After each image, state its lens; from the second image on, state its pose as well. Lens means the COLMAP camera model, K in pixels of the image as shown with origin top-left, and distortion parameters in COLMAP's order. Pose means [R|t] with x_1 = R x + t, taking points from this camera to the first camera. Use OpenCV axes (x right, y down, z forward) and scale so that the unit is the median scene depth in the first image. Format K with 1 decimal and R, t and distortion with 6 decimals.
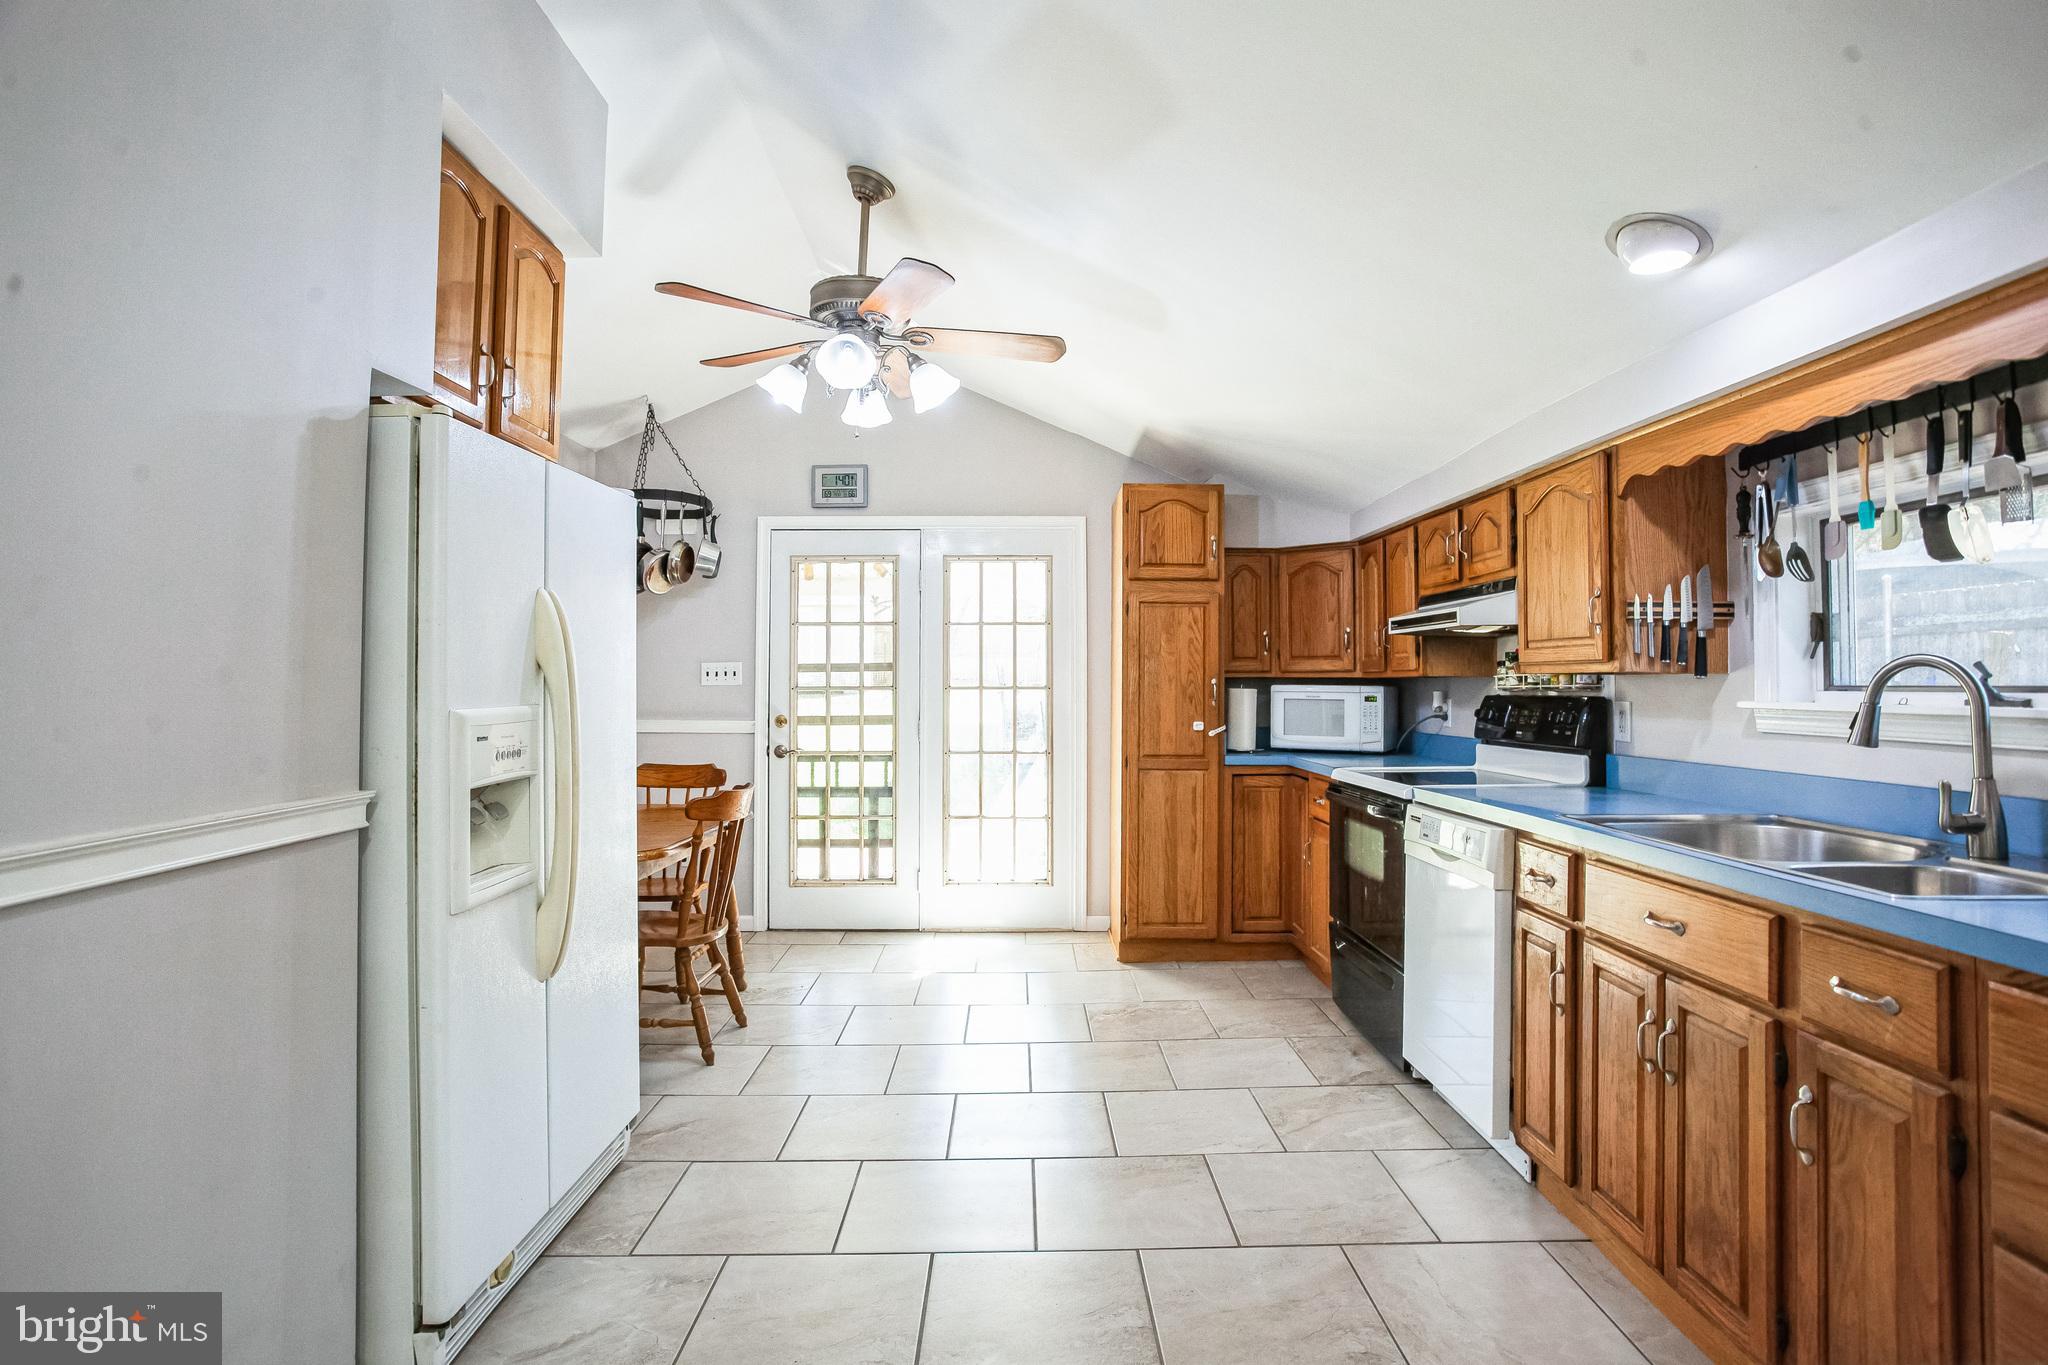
lens RADIAL K [[998.6, 0, 1015.4], [0, 998.6, 679.9], [0, 0, 1]] dist [-0.081597, 0.037664]
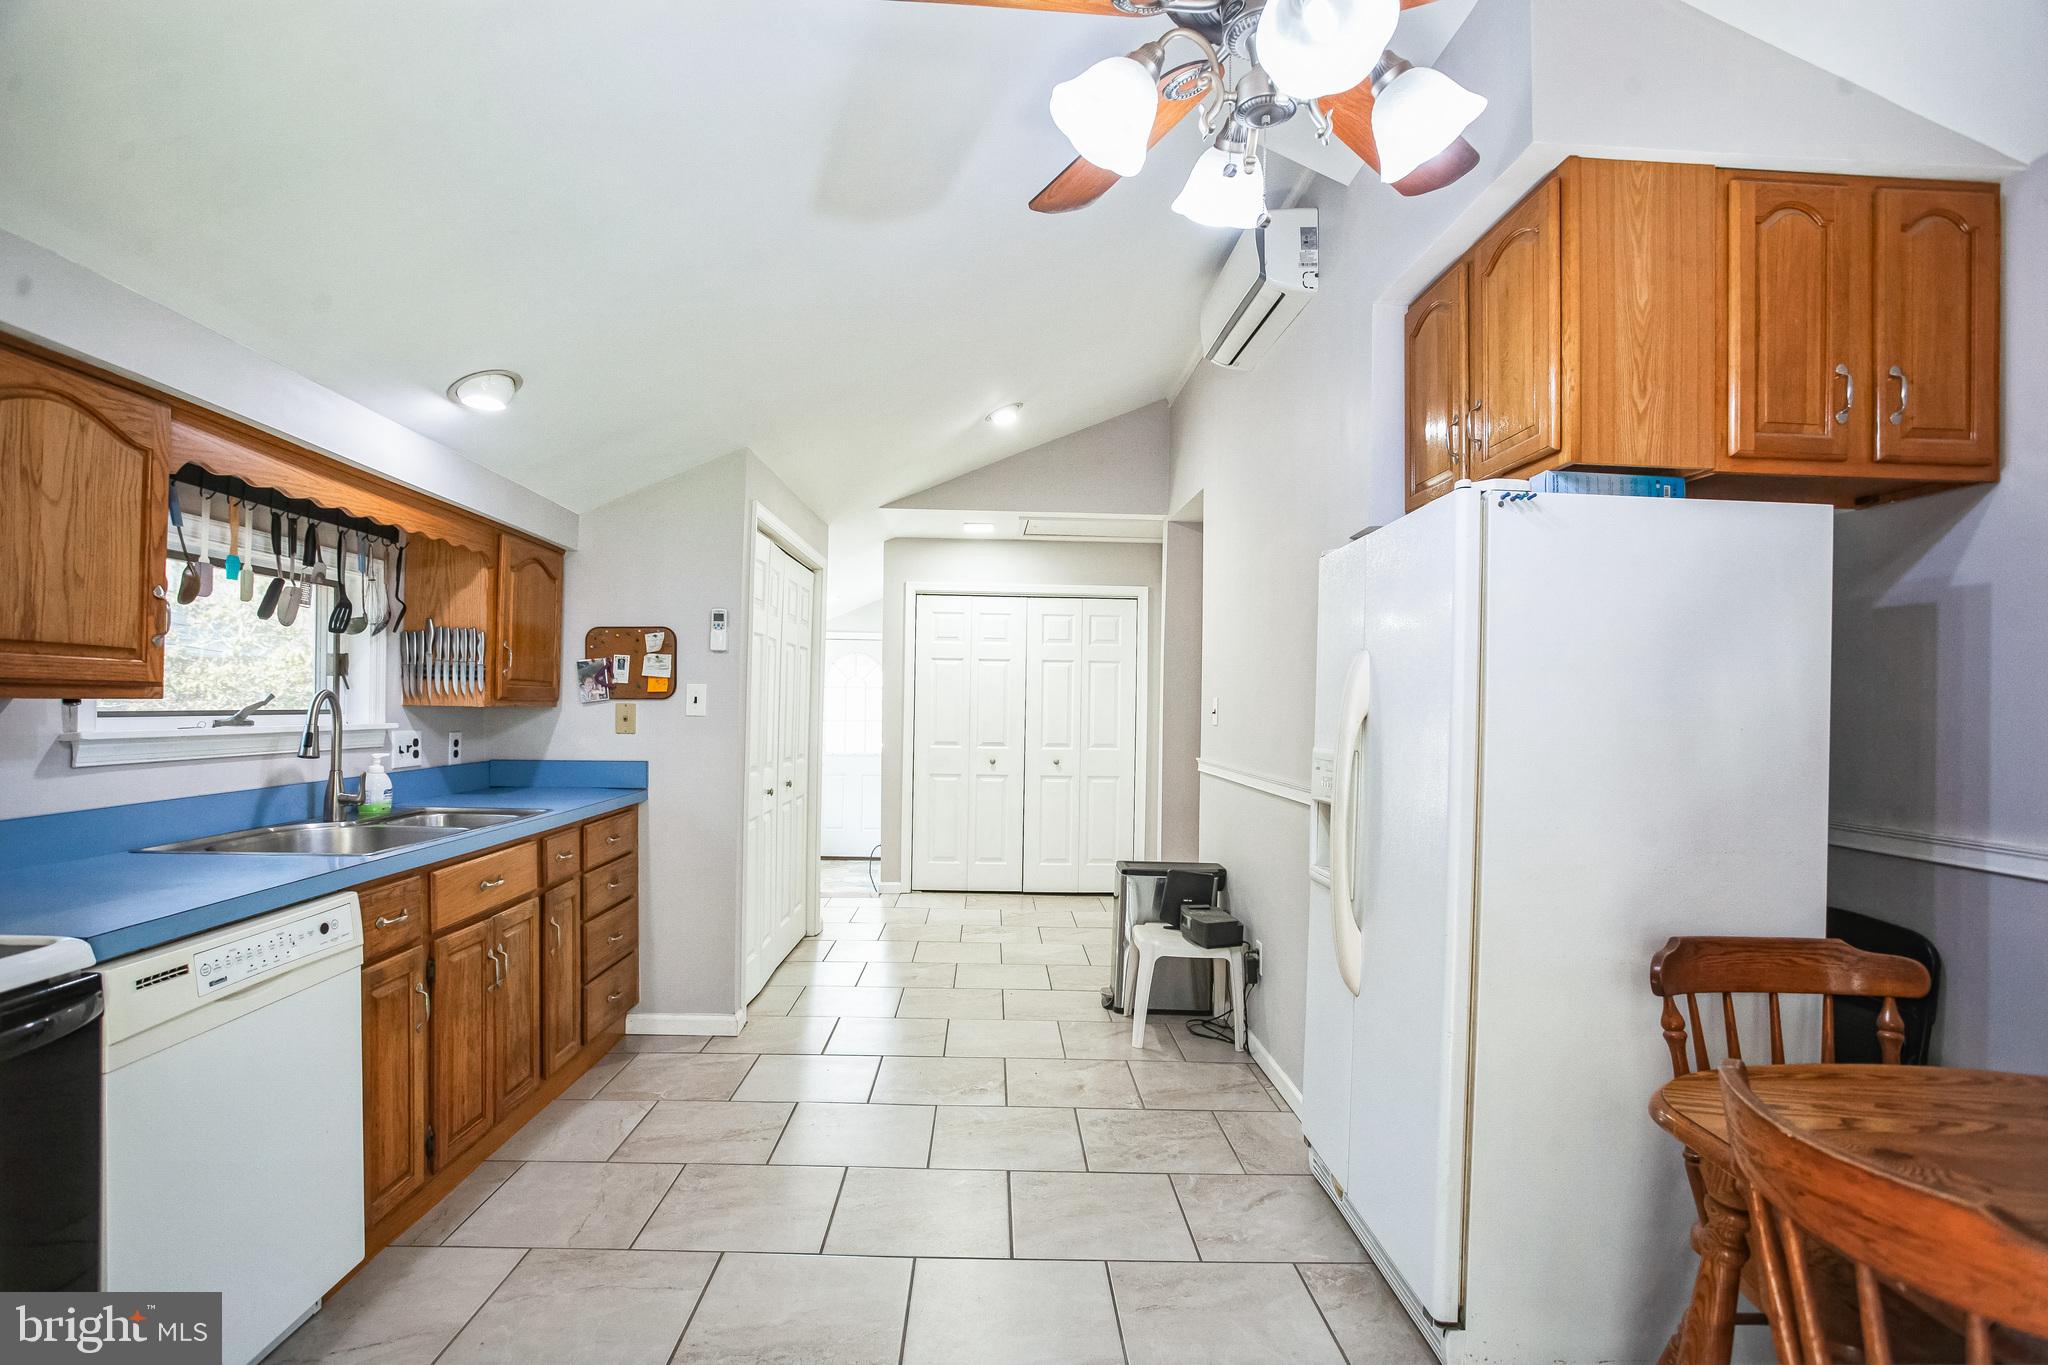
lens RADIAL K [[998.6, 0, 1015.4], [0, 998.6, 679.9], [0, 0, 1]] dist [-0.081597, 0.037664]
pose [[-0.999509, -0.024493, -0.019534, -0.030212], [-0.023997, 0.999394, -0.025207, -0.011158], [0.020139, -0.024726, -0.999491, 1.003731]]
